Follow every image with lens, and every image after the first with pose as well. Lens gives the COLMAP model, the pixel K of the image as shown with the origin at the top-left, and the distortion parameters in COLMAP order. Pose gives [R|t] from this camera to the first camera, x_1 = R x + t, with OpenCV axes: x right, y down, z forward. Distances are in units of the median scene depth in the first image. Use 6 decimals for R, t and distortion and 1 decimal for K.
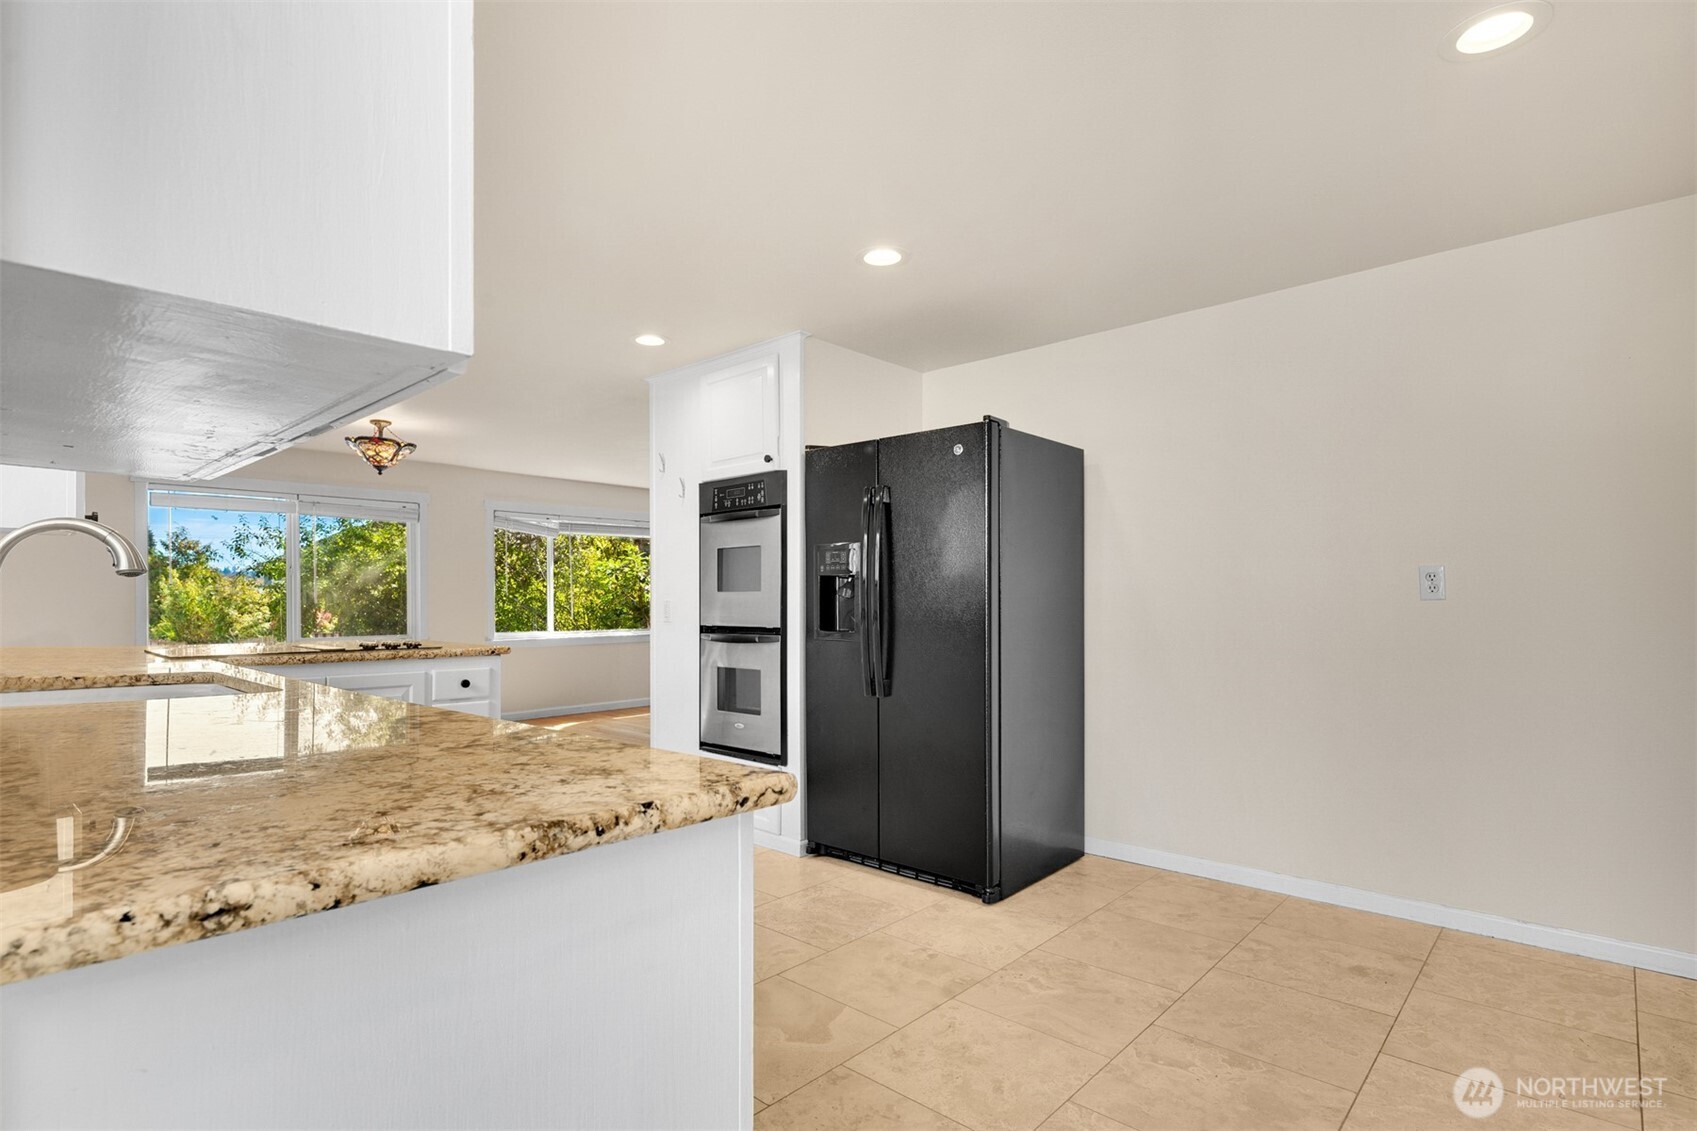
lens RADIAL K [[828.3, 0, 841.0], [0, 828.3, 601.3], [0, 0, 1]] dist [-0.000247, -0.001912]
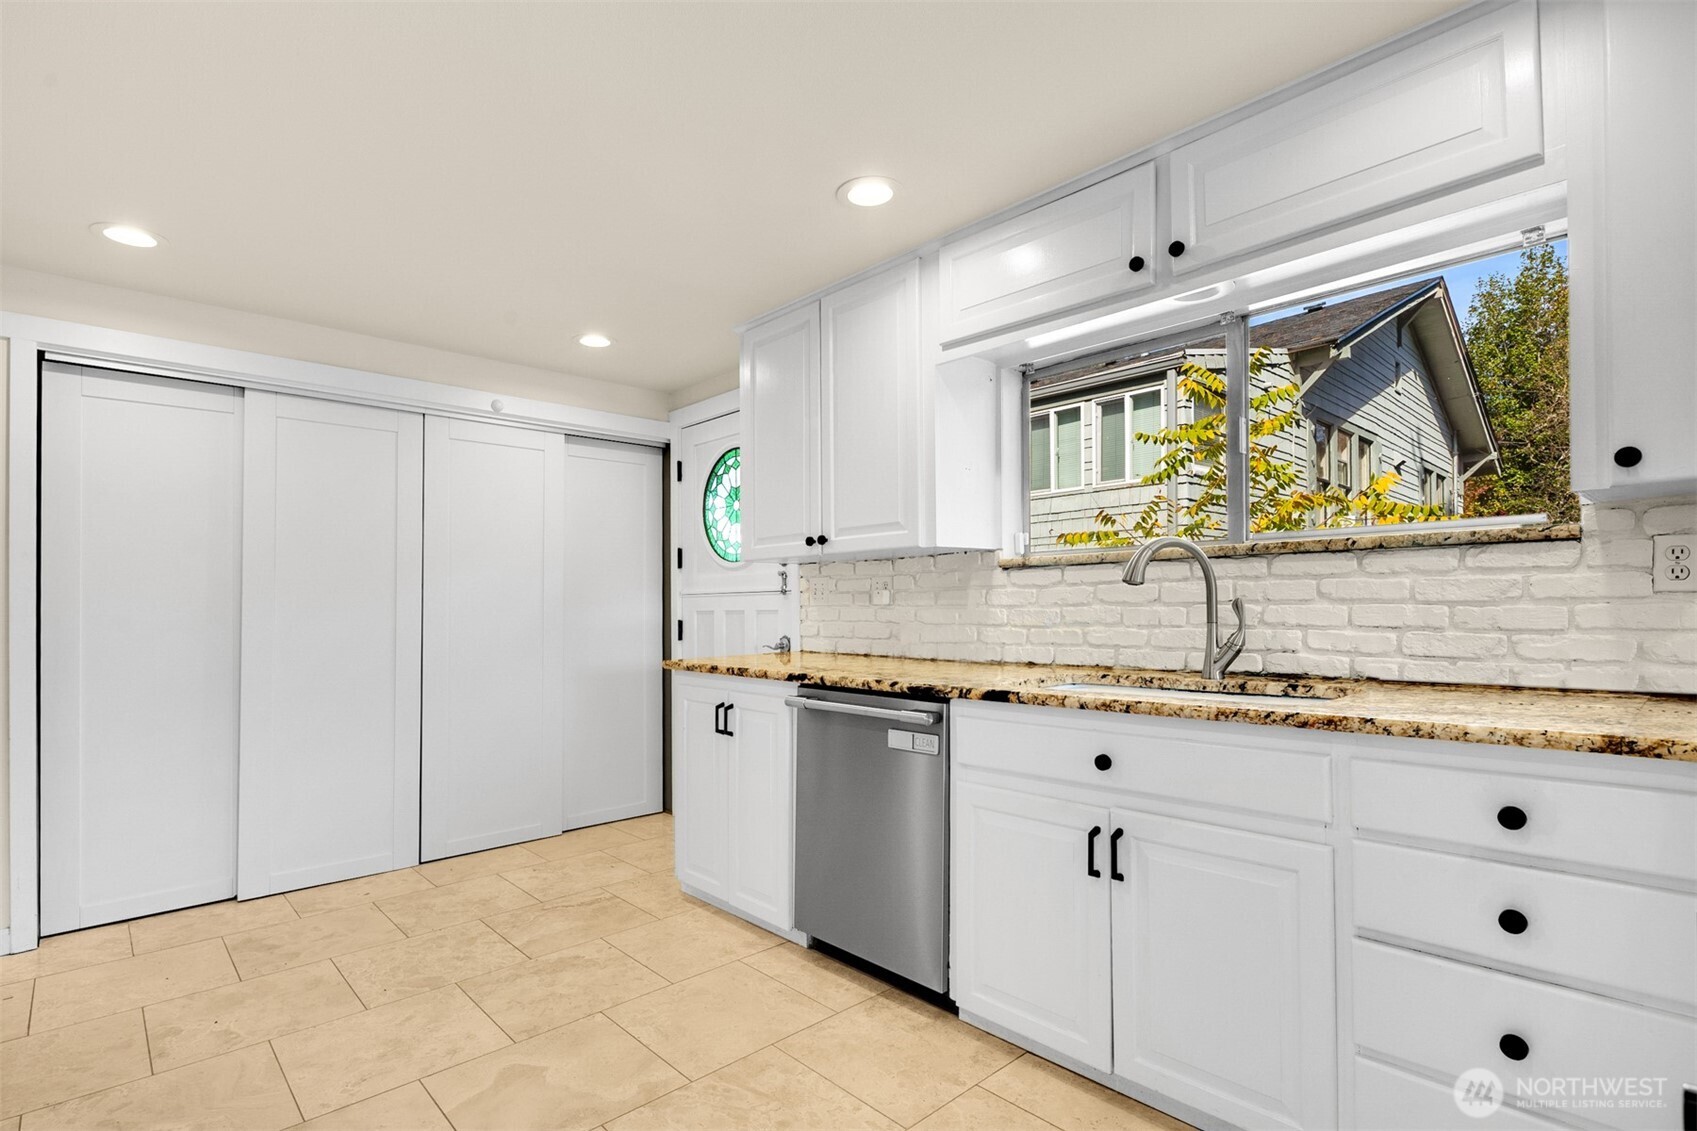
lens RADIAL K [[828.3, 0, 841.0], [0, 828.3, 601.3], [0, 0, 1]] dist [-0.000247, -0.001912]
pose [[-0.995519, 0.010927, 0.093934, -0.437821], [0.010519, 0.999933, -0.004842, -0.002793], [-0.093980, -0.003833, -0.995567, 1.689687]]
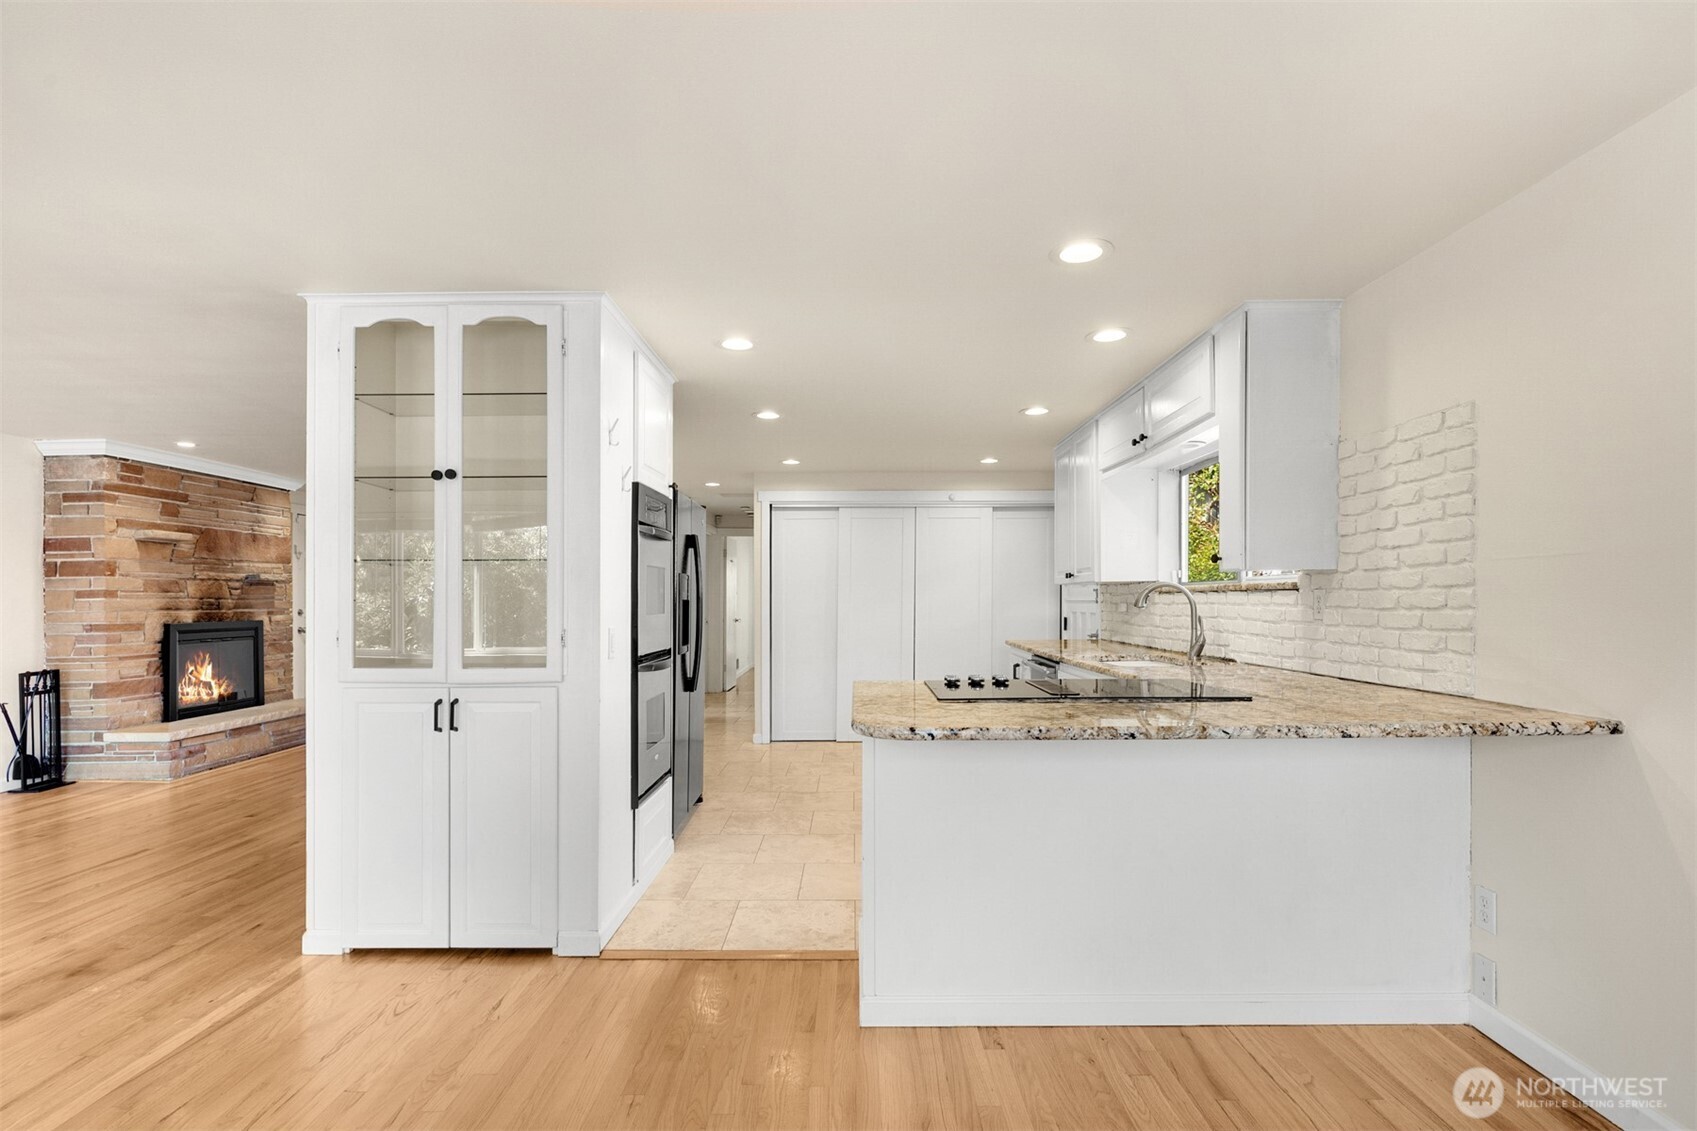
lens RADIAL K [[828.3, 0, 841.0], [0, 828.3, 601.3], [0, 0, 1]] dist [-0.000247, -0.001912]
pose [[-0.658459, -0.000123, 0.752617, -1.551074], [0.004757, 0.999979, 0.004326, -0.044592], [-0.752602, 0.006429, -0.658445, 2.363226]]
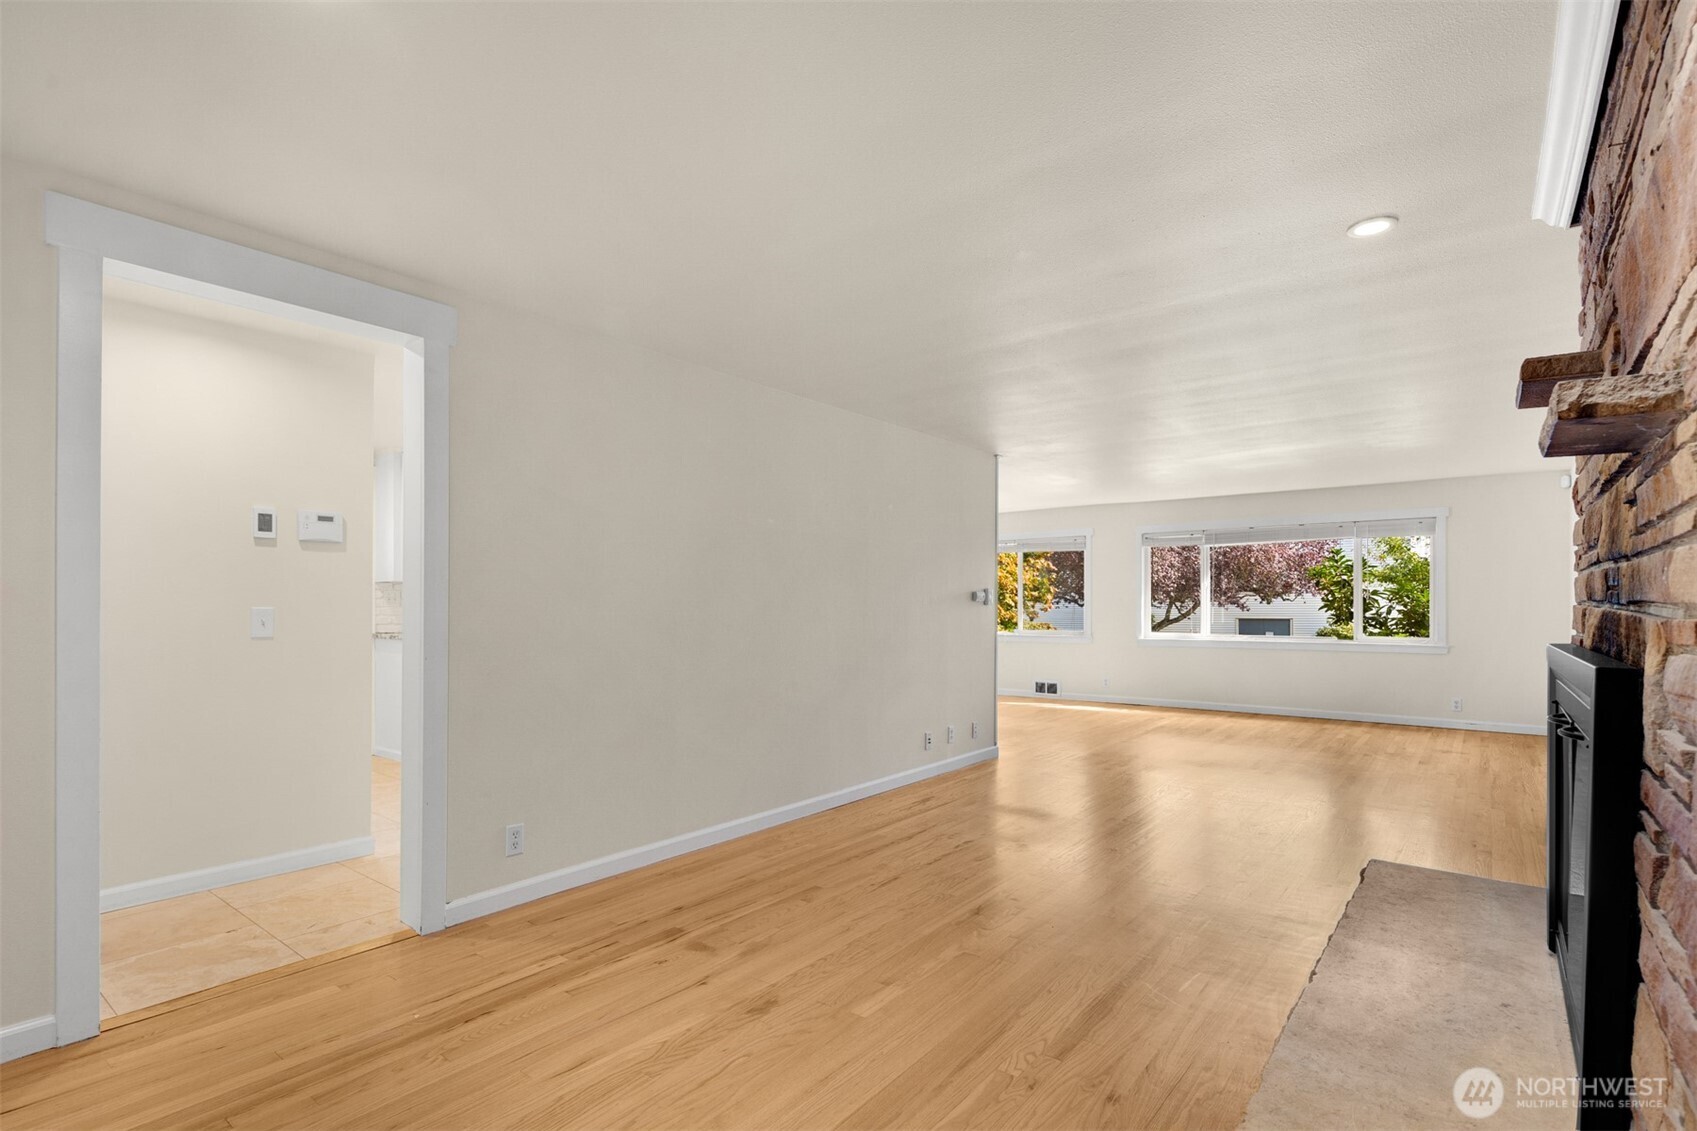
lens RADIAL K [[828.3, 0, 841.0], [0, 828.3, 601.3], [0, 0, 1]] dist [-0.000247, -0.001912]
pose [[0.072724, -0.004533, -0.997342, 2.478631], [-0.002112, 0.999987, -0.004699, -0.009502], [0.997350, 0.002448, 0.072713, 1.457420]]
